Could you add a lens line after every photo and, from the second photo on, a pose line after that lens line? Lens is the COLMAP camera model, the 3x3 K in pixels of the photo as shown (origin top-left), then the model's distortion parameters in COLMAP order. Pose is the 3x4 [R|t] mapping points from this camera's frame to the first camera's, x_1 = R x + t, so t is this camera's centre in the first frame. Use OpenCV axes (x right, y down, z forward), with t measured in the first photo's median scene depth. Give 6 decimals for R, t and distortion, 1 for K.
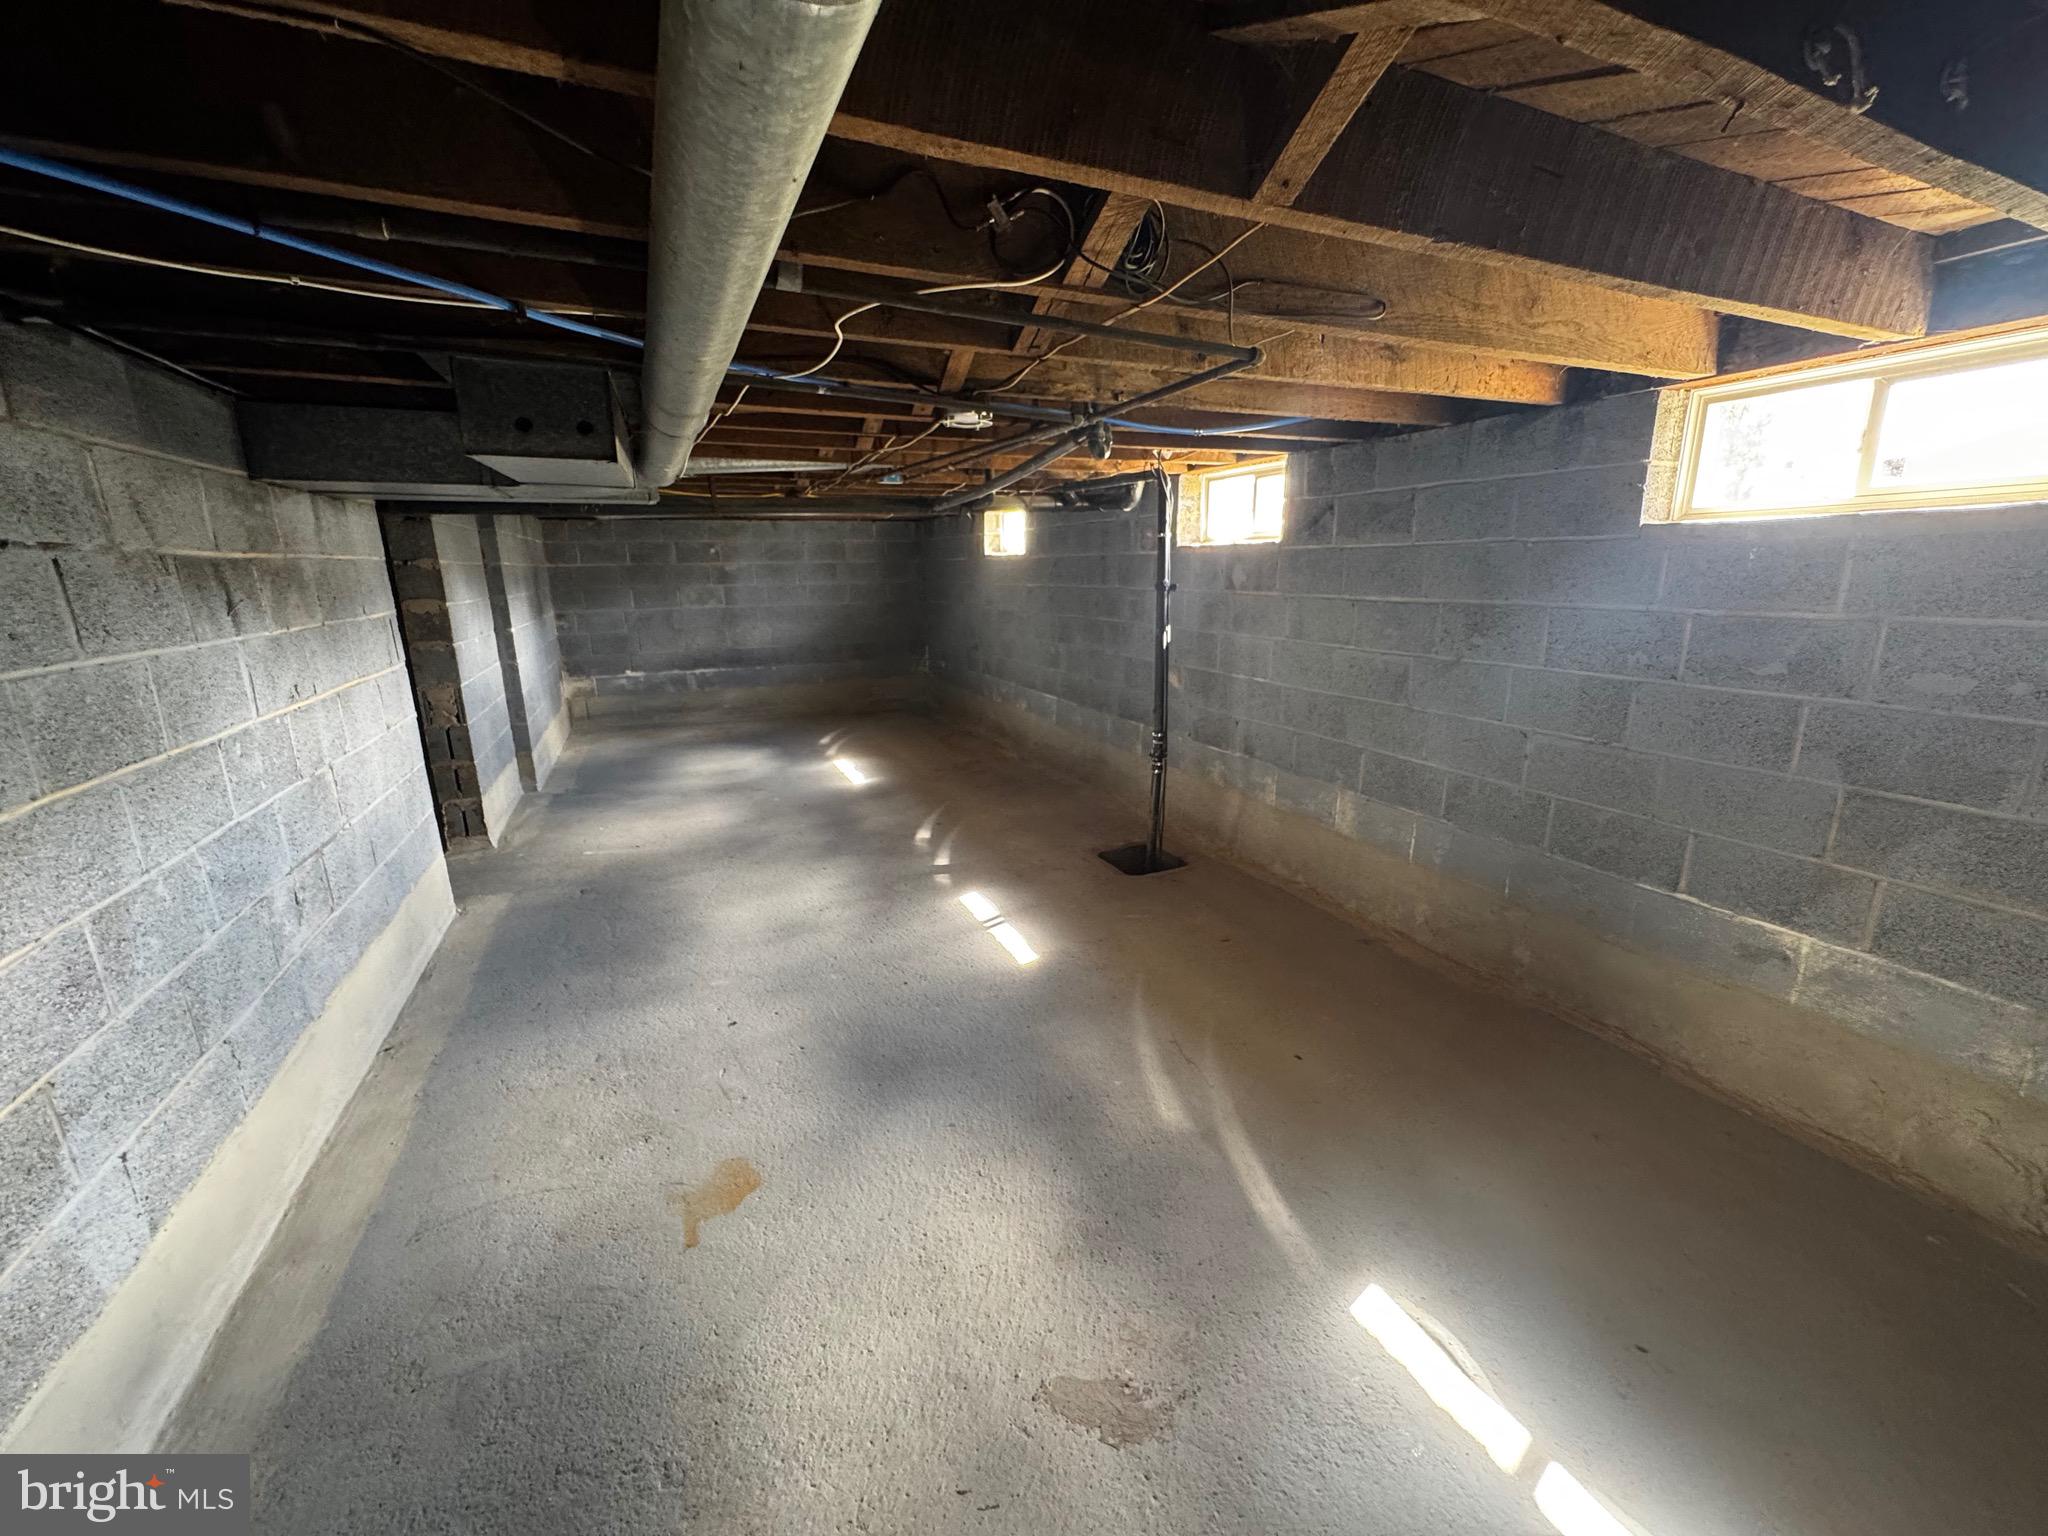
lens RADIAL K [[819.1, 0, 1028.0], [0, 819.1, 769.2], [0, 0, 1]] dist [-0.000300, 0.000110]
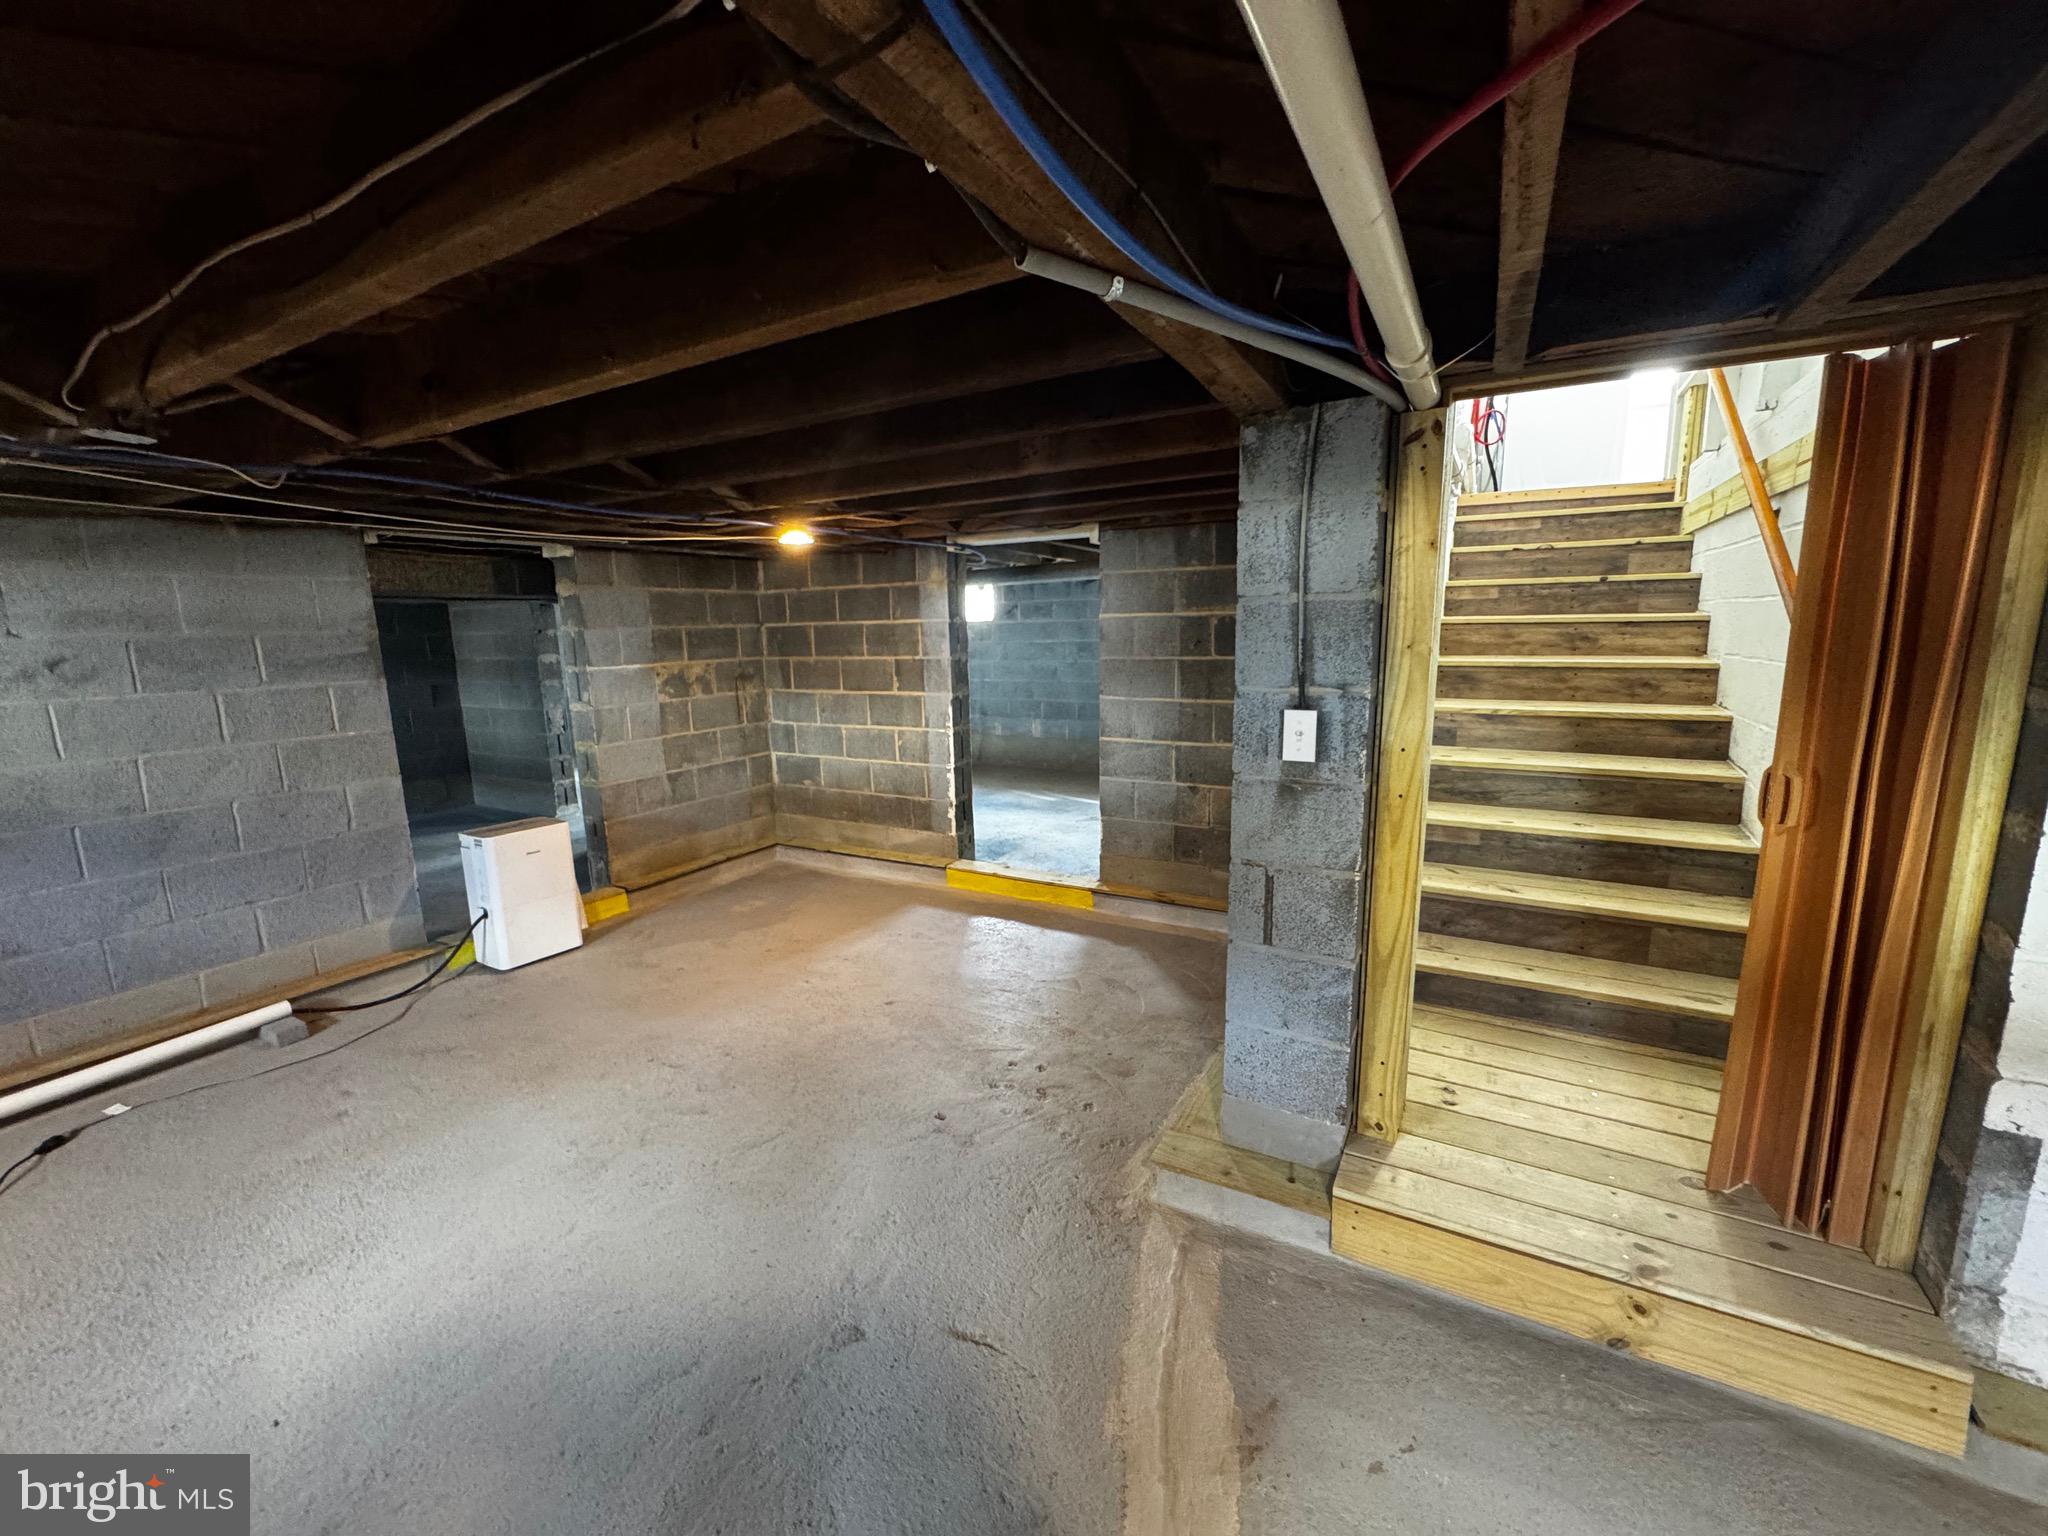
lens RADIAL K [[819.1, 0, 1021.4], [0, 819.1, 767.9], [0, 0, 1]] dist [-0.000300, 0.000110]
pose [[0.805408, -0.104685, 0.583404, -1.065204], [0.151557, 0.987932, -0.031957, 0.234662], [-0.573018, 0.114157, 0.811553, -0.929143]]
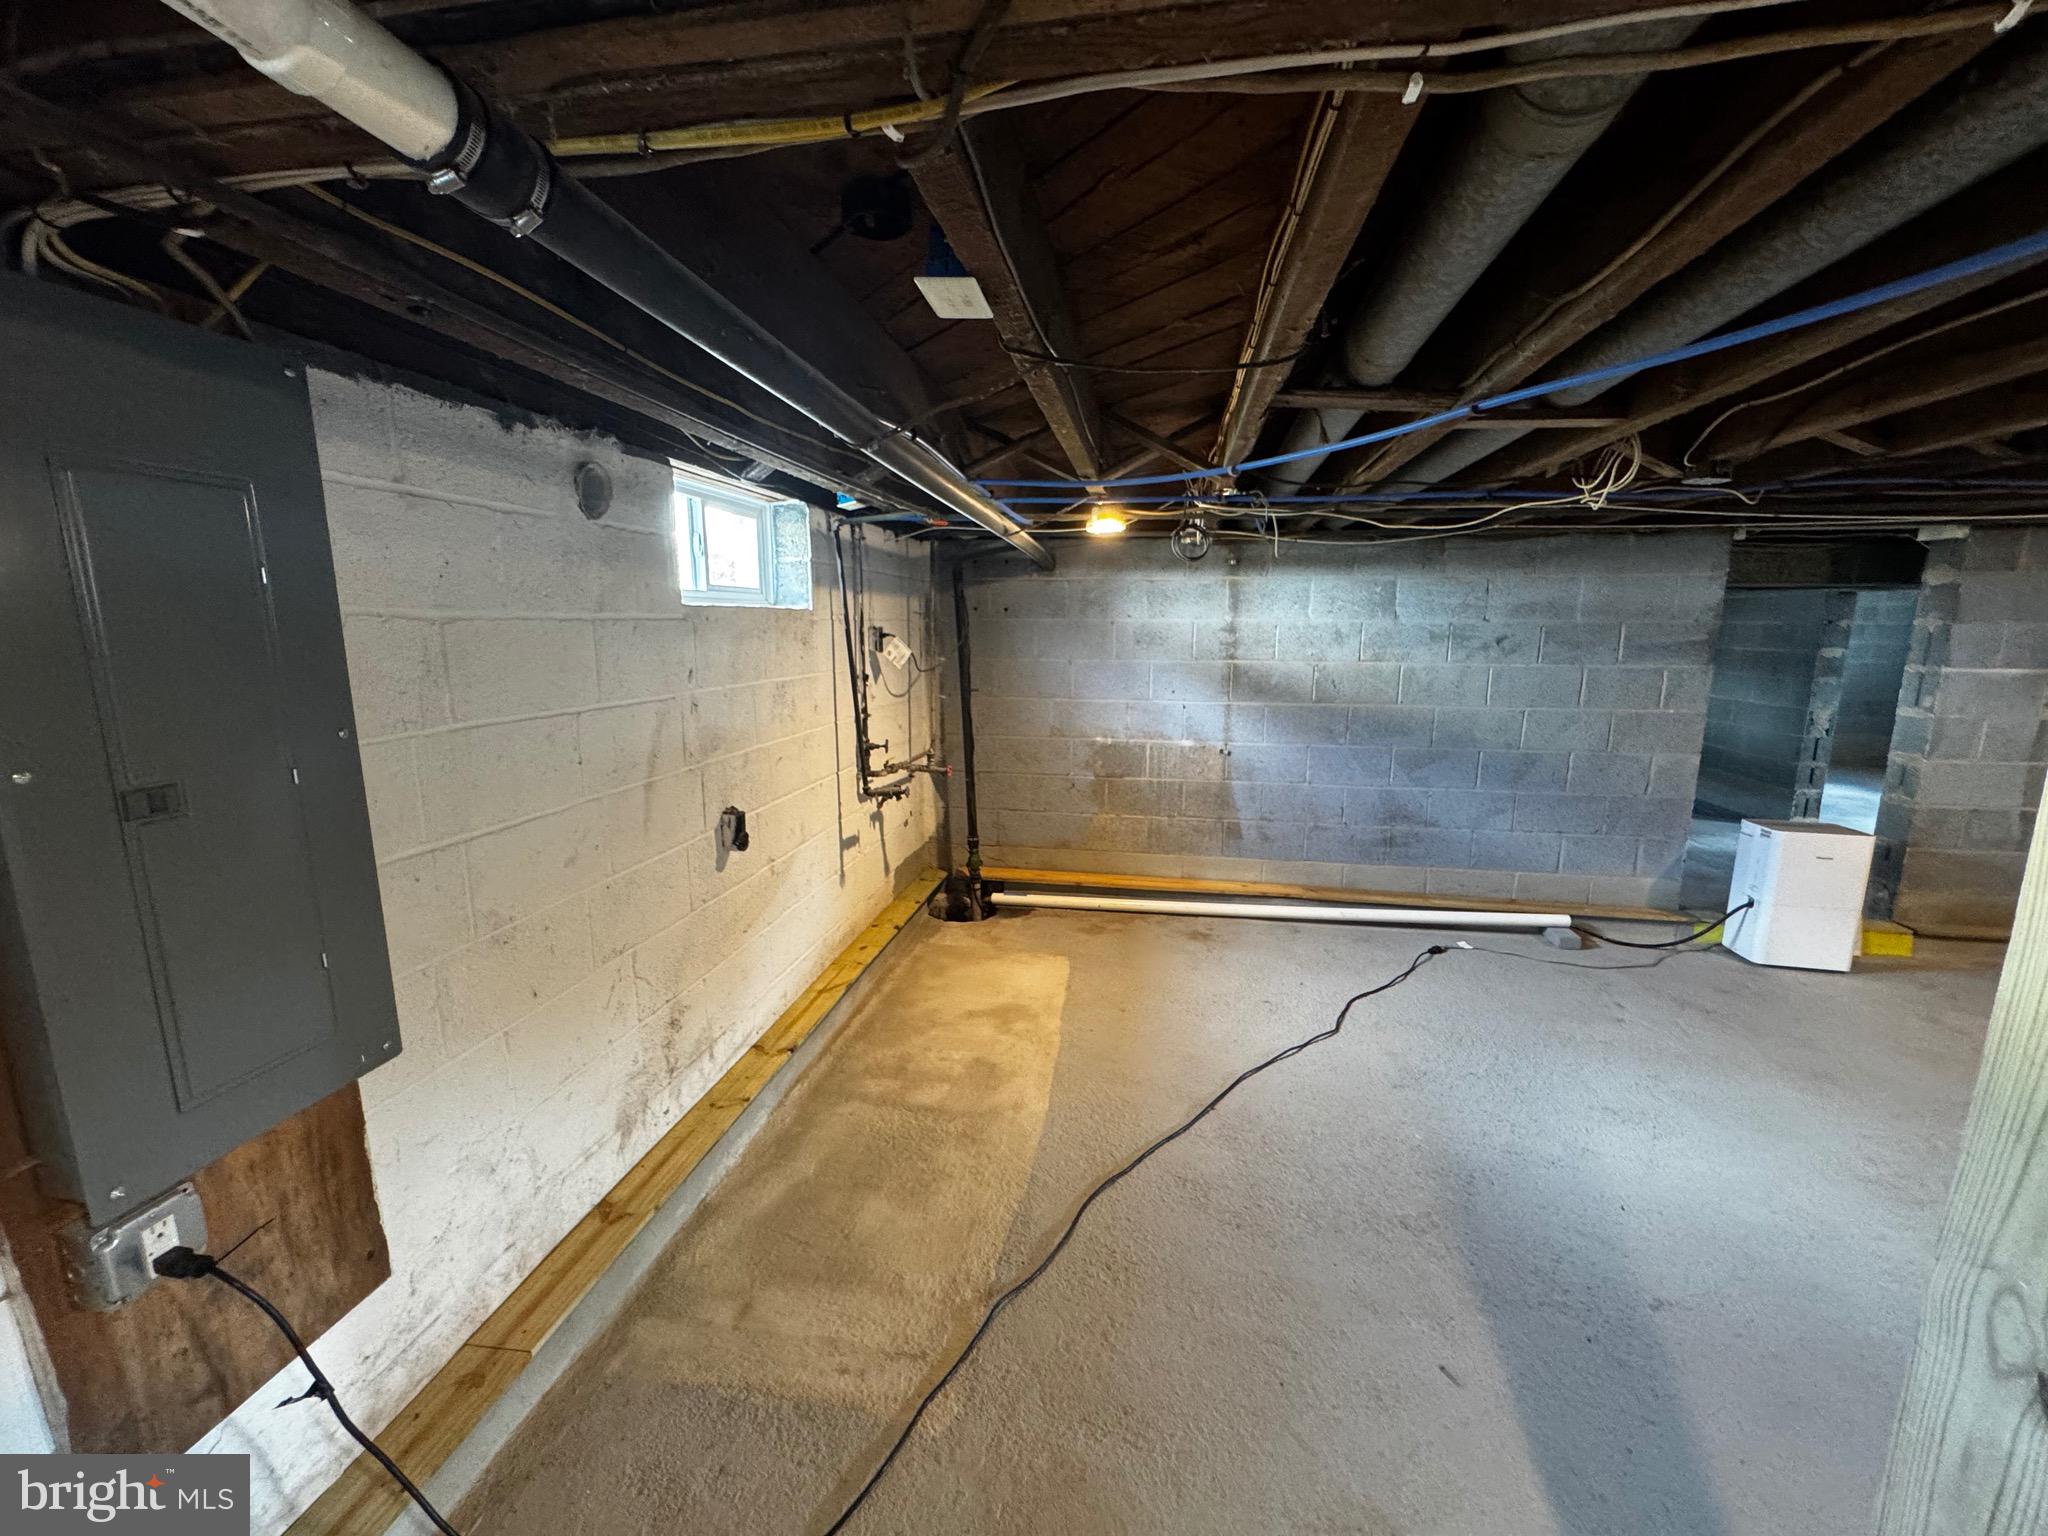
lens RADIAL K [[819.1, 0, 1025.8], [0, 819.1, 771.5], [0, 0, 1]] dist [-0.000300, 0.000110]
pose [[0.832073, 0.116315, -0.542333, -1.339000], [-0.146891, 0.989064, -0.013242, 0.279481], [0.534862, 0.090682, 0.840059, -1.140952]]
